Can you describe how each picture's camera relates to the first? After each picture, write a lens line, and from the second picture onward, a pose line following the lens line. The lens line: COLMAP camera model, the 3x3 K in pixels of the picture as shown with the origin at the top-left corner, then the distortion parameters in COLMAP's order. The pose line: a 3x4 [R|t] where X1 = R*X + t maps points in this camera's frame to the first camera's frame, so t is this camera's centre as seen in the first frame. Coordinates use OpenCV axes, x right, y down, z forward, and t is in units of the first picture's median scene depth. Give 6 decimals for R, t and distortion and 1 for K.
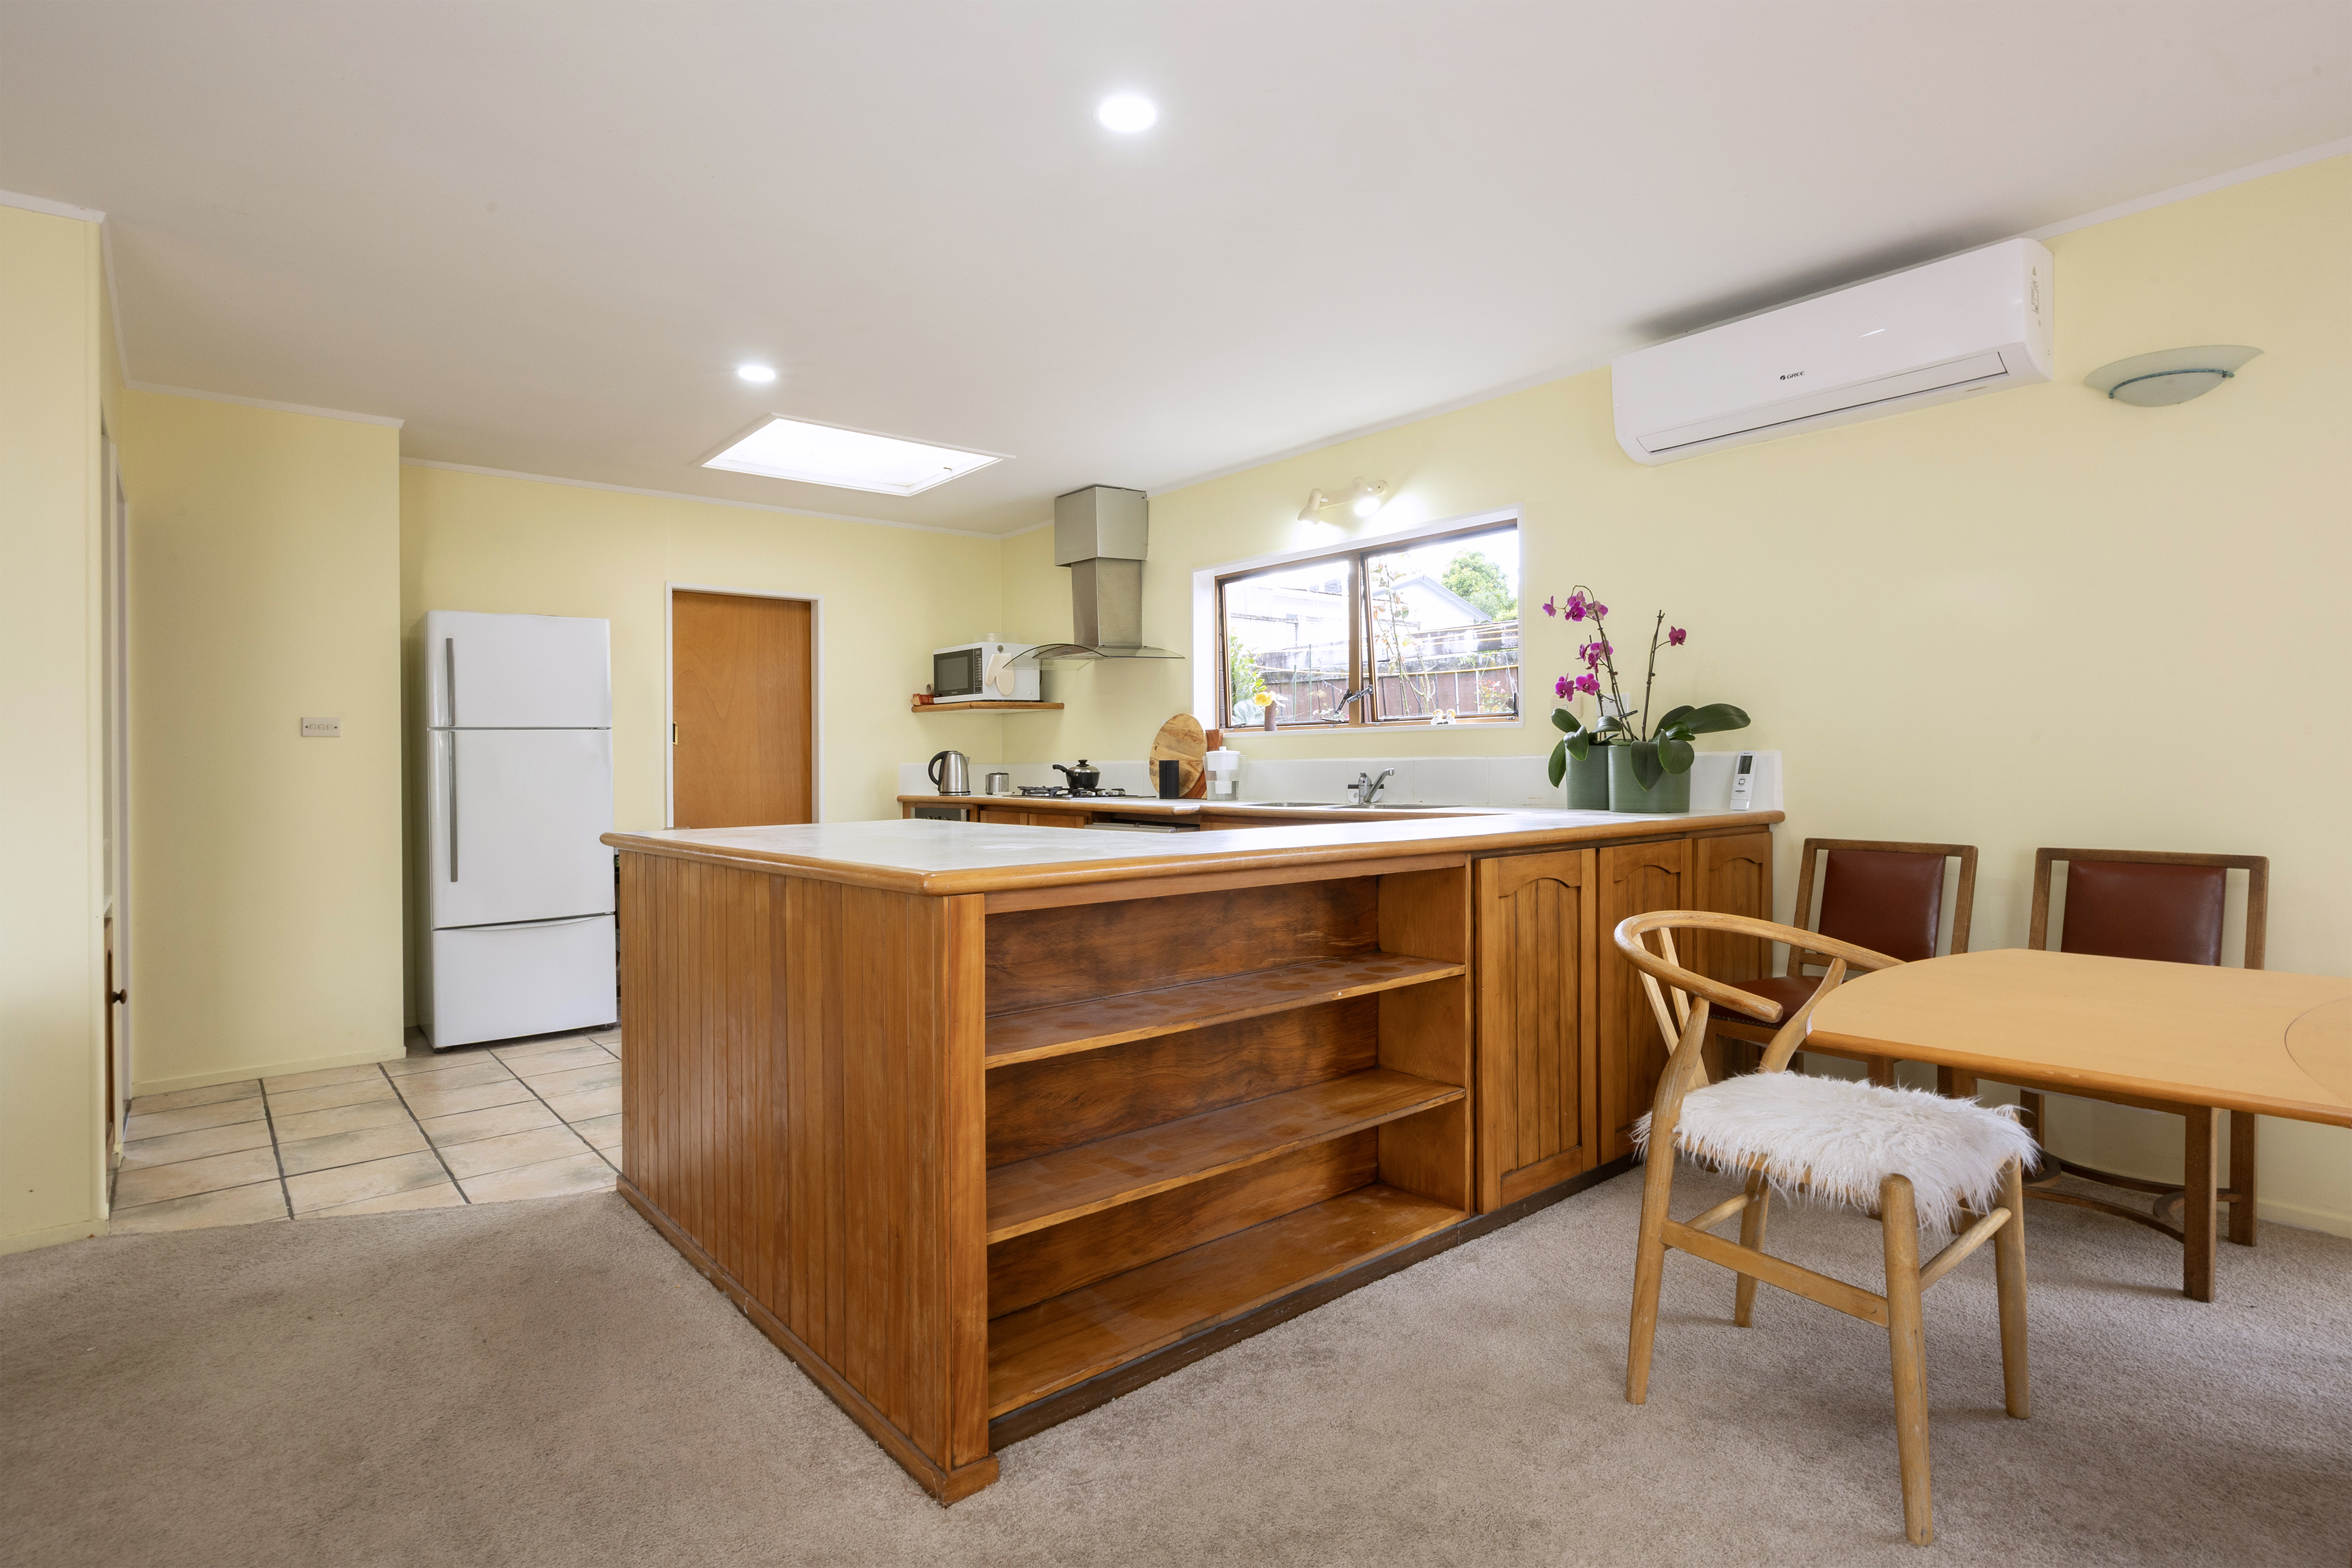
lens RADIAL K [[1147.9, 0, 1182.8], [0, 1147.9, 785.5], [0, 0, 1]] dist [0.001649, -0.000145]
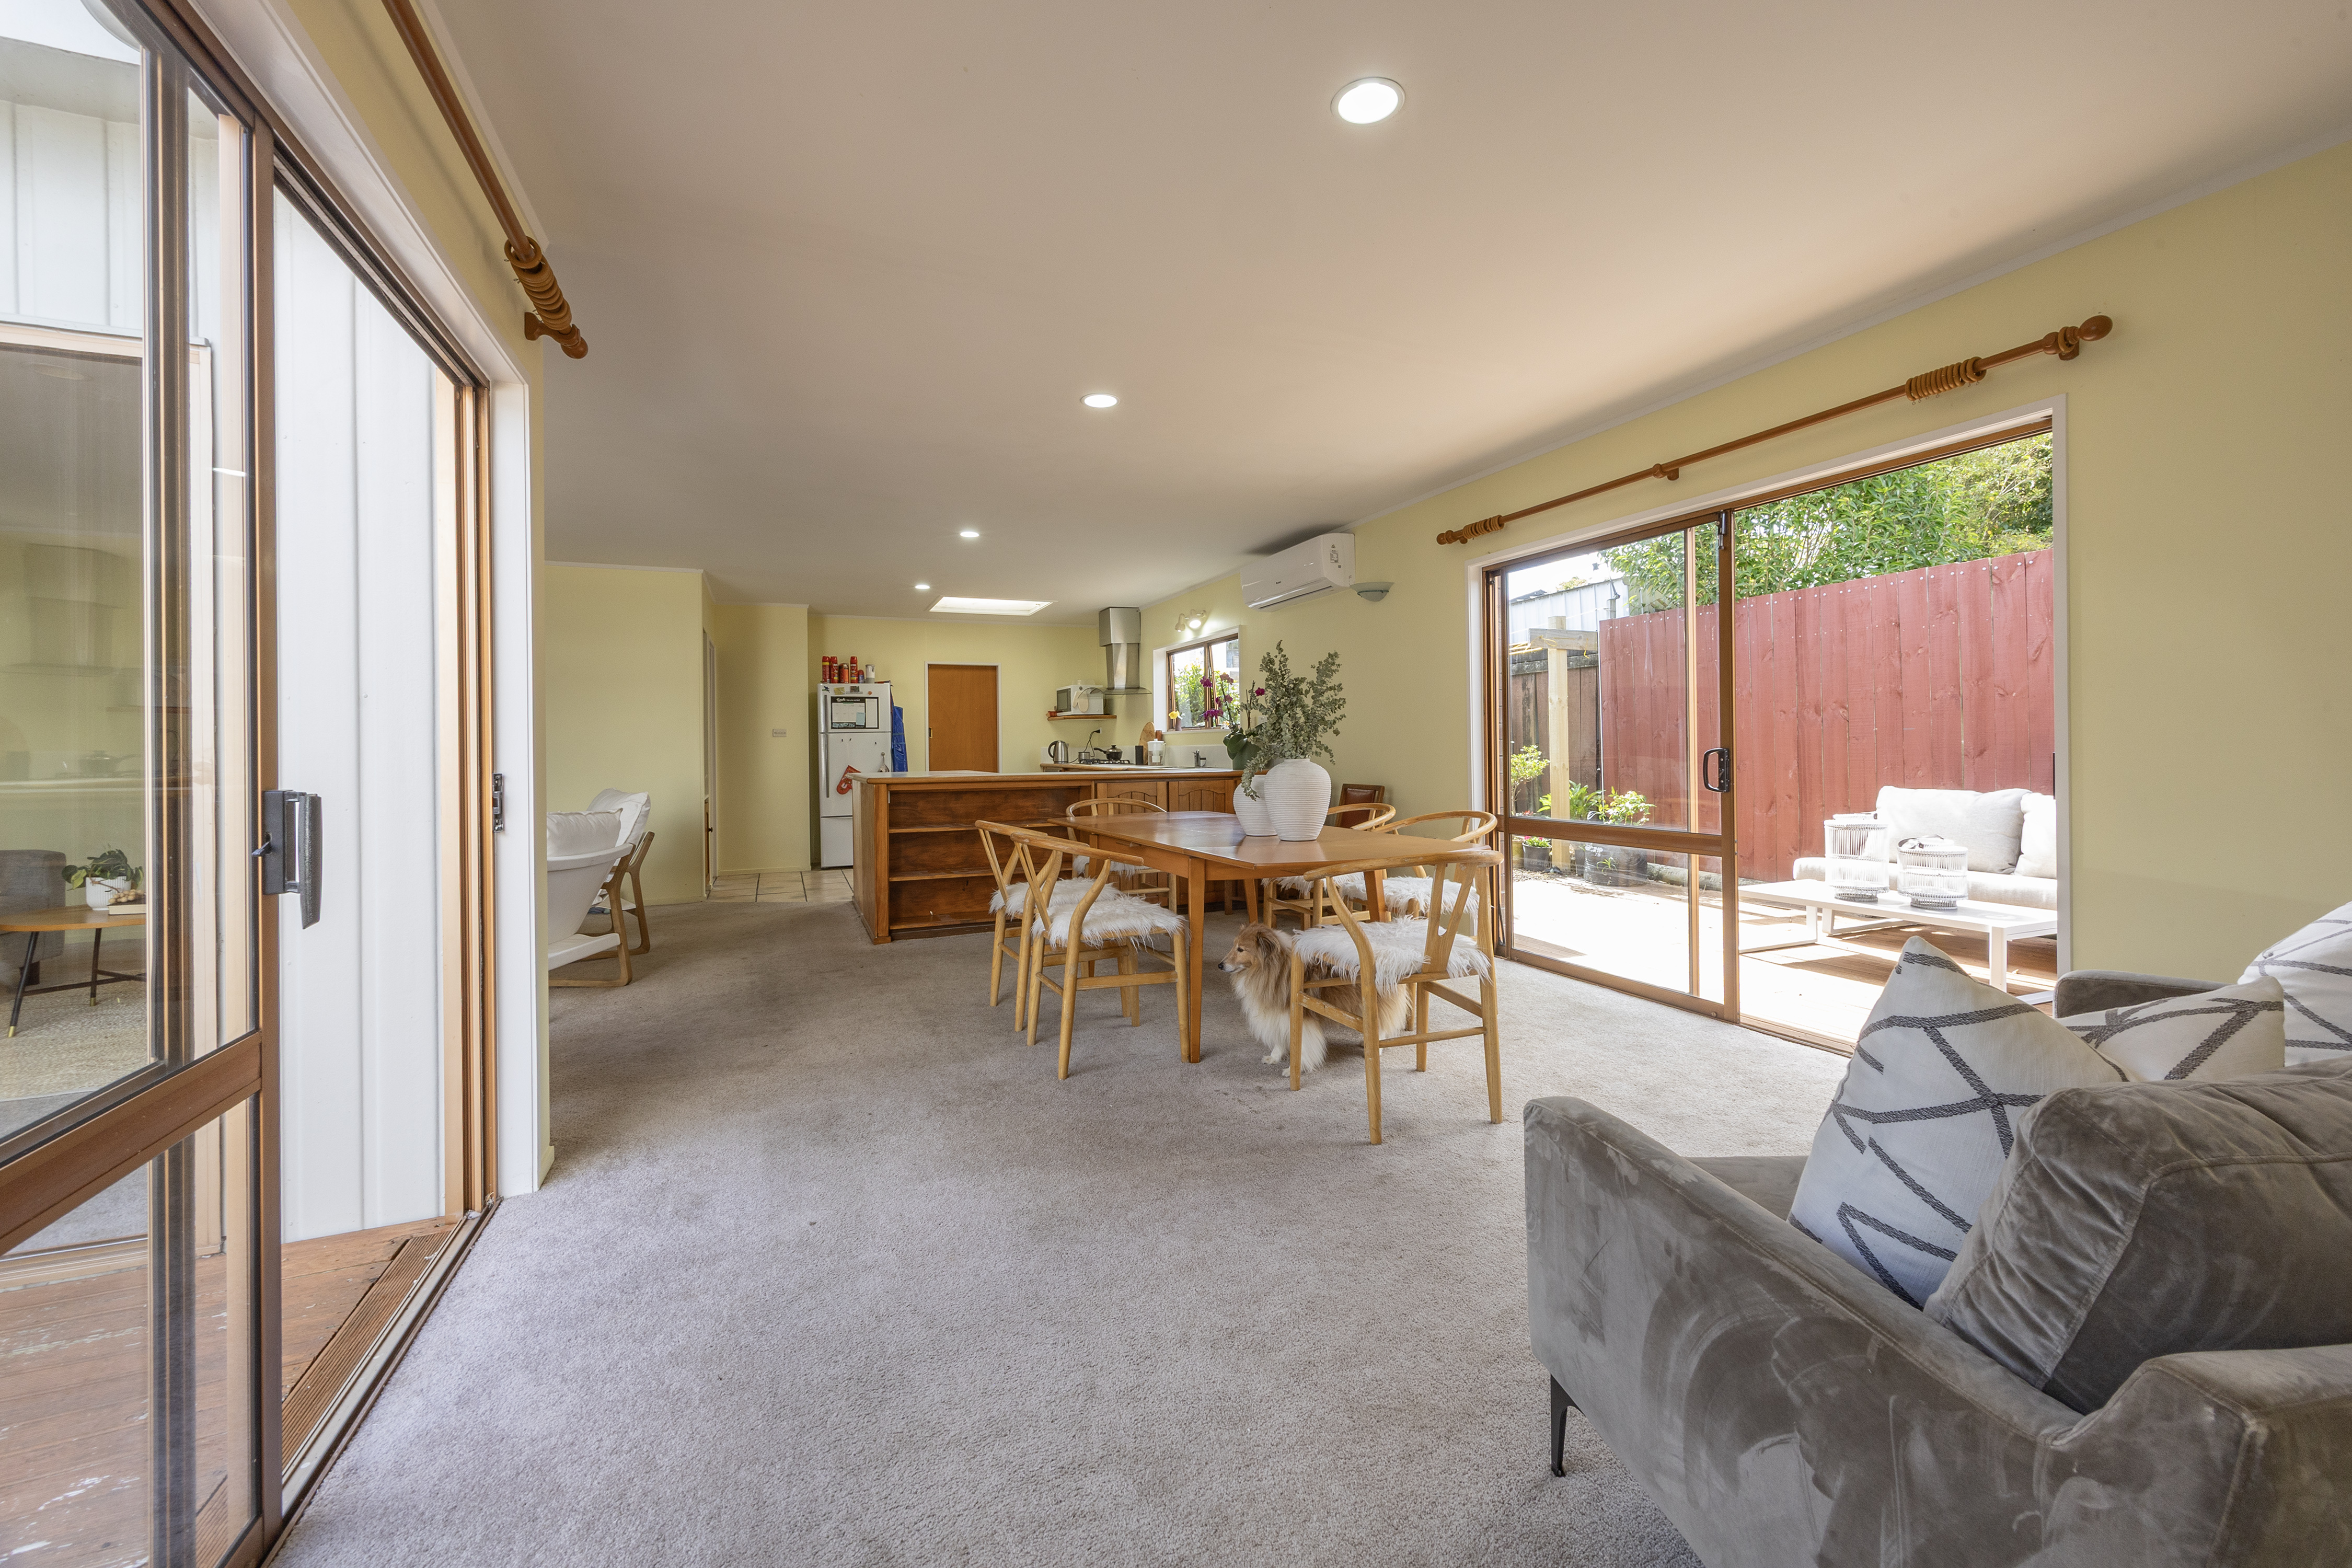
lens RADIAL K [[927.2, 0, 1167.7], [0, 927.2, 764.8], [0, 0, 1]] dist [0.000148, -0.000009]
pose [[0.951674, 0.005750, -0.307055, 0.555272], [-0.004915, 0.999982, 0.003494, 0.005780], [0.307070, -0.001817, 0.951685, -0.540782]]
